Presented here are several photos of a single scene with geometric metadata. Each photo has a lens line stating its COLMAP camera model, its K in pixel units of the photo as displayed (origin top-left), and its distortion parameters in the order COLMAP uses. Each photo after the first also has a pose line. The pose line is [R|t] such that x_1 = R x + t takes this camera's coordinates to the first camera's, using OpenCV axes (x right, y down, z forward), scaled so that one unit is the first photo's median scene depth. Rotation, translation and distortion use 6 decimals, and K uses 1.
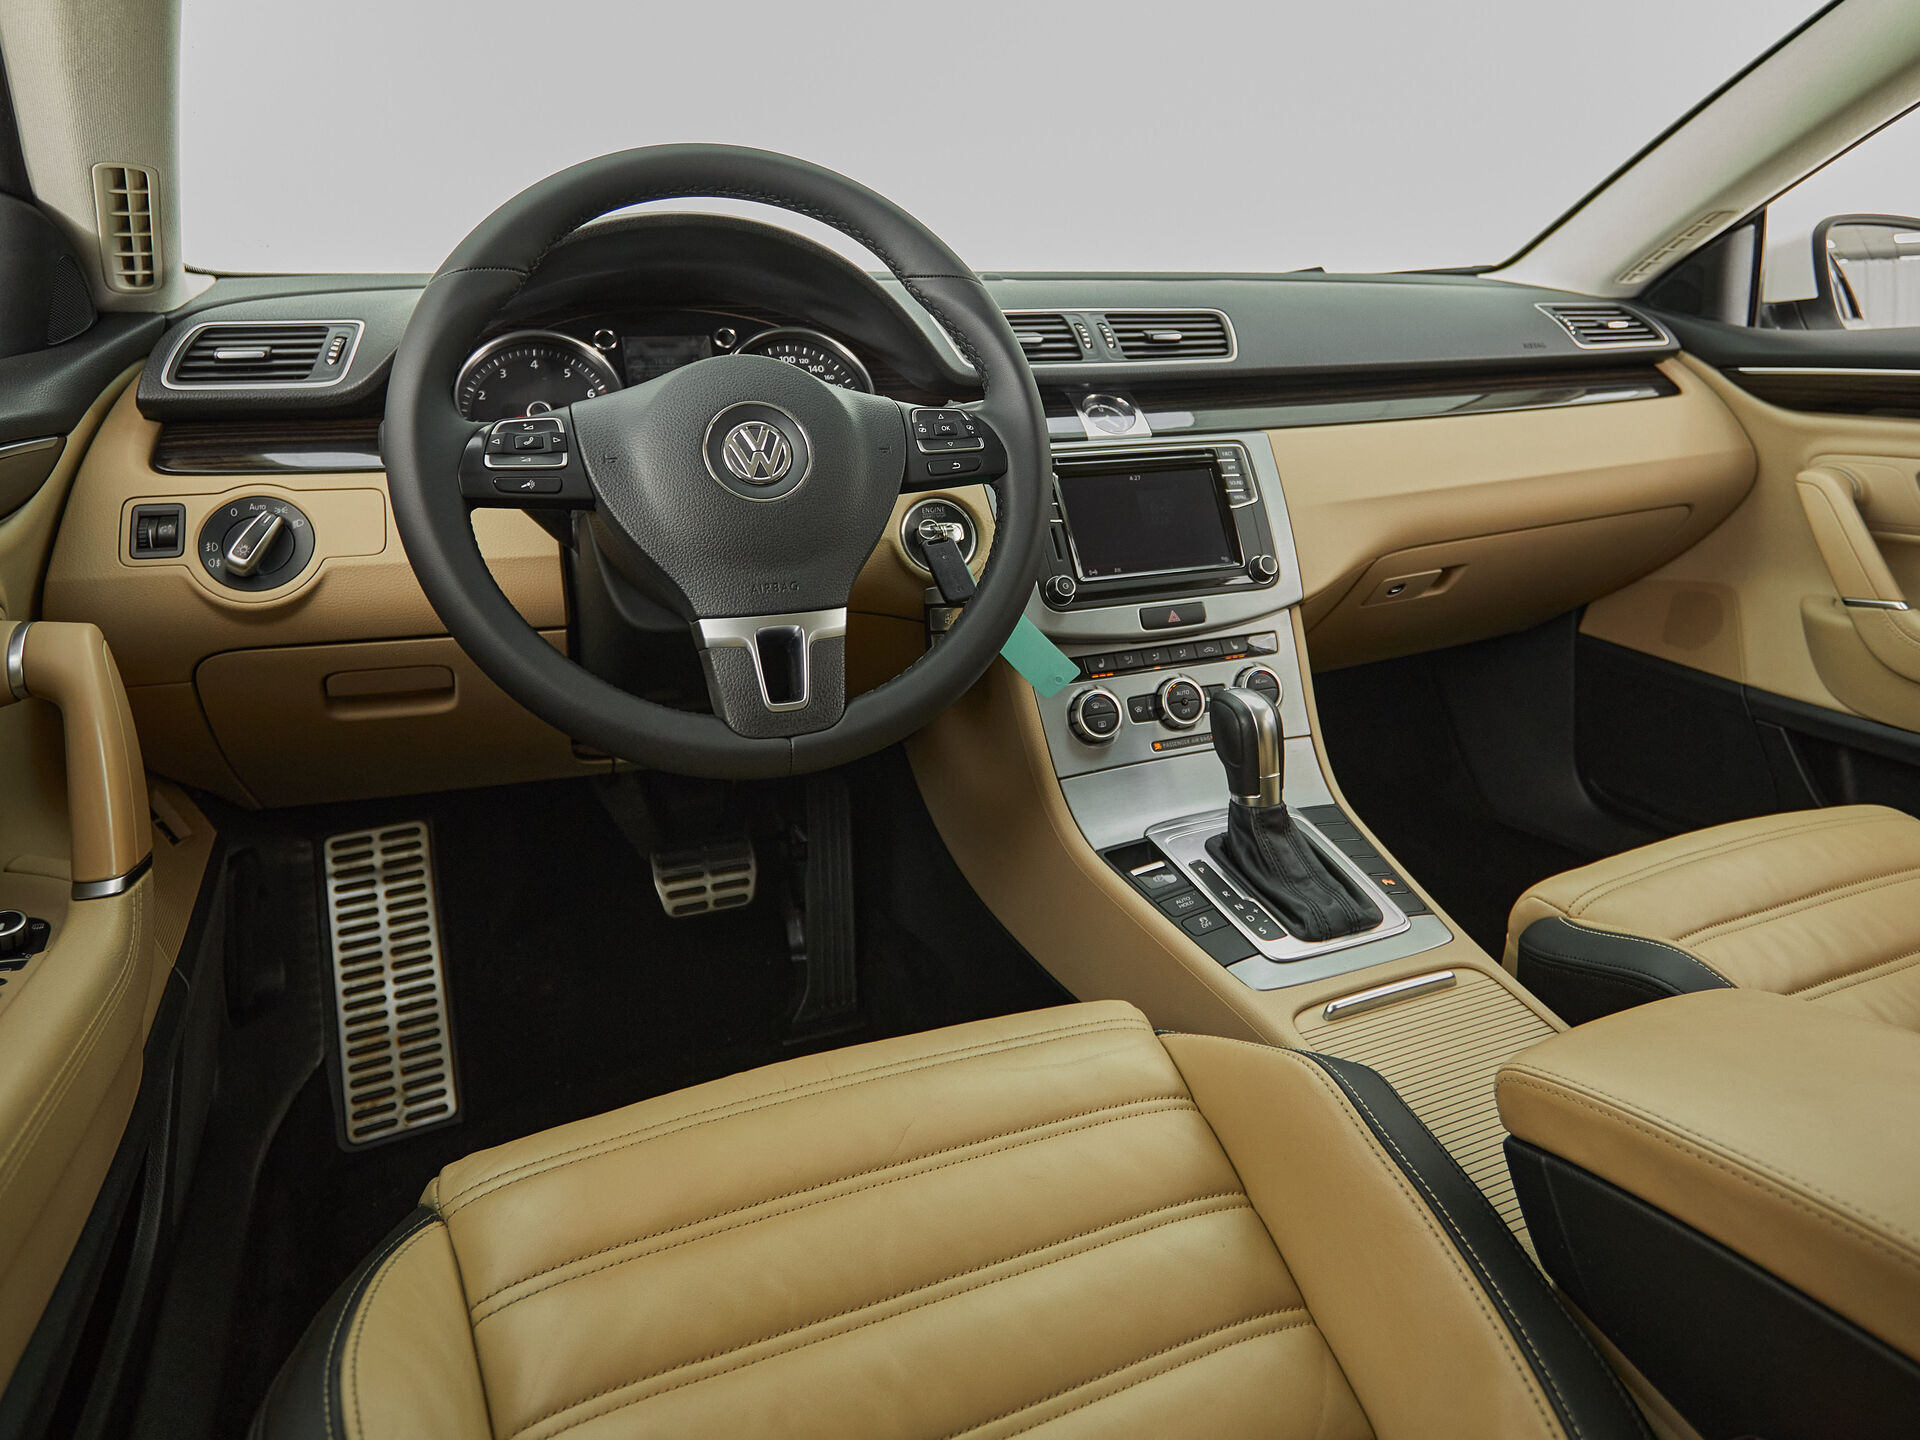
lens RADIAL K [[1316.9, 0, 1014.2], [0, 1316.9, 556.1], [0, 0, 1]] dist [-0.007013, -0.000445]
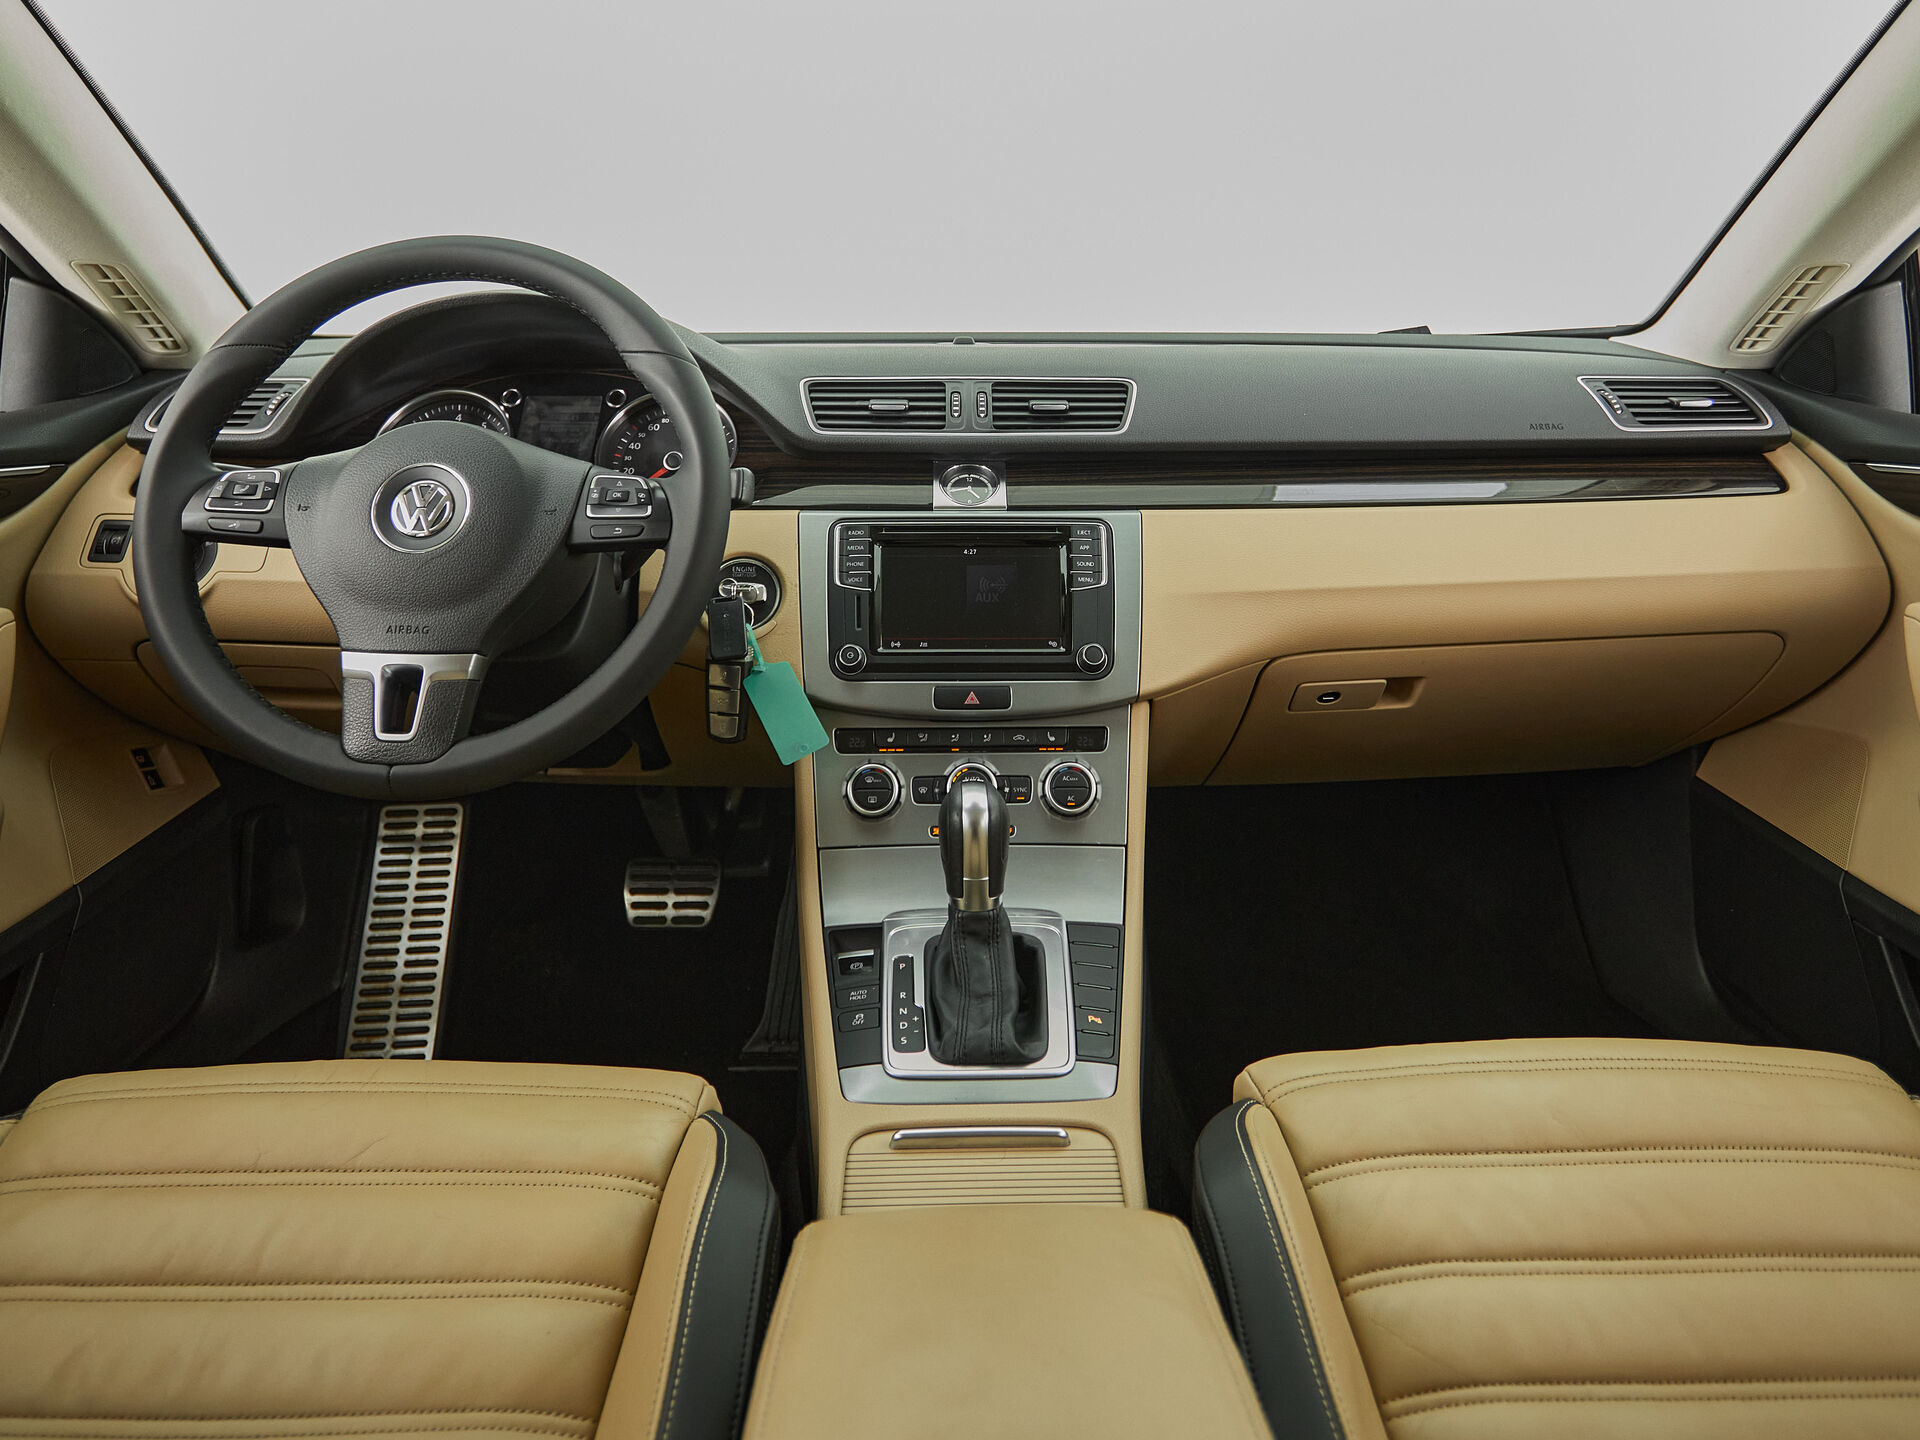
lens RADIAL K [[1336.4, 0, 968.4], [0, 1336.4, 519.6], [0, 0, 1]] dist [-0.002135, -0.003477]
pose [[0.920001, 0.060914, -0.387152, 0.475017], [-0.082747, 0.995769, -0.039959, -0.043599], [0.383080, 0.068798, 0.921149, 0.088854]]
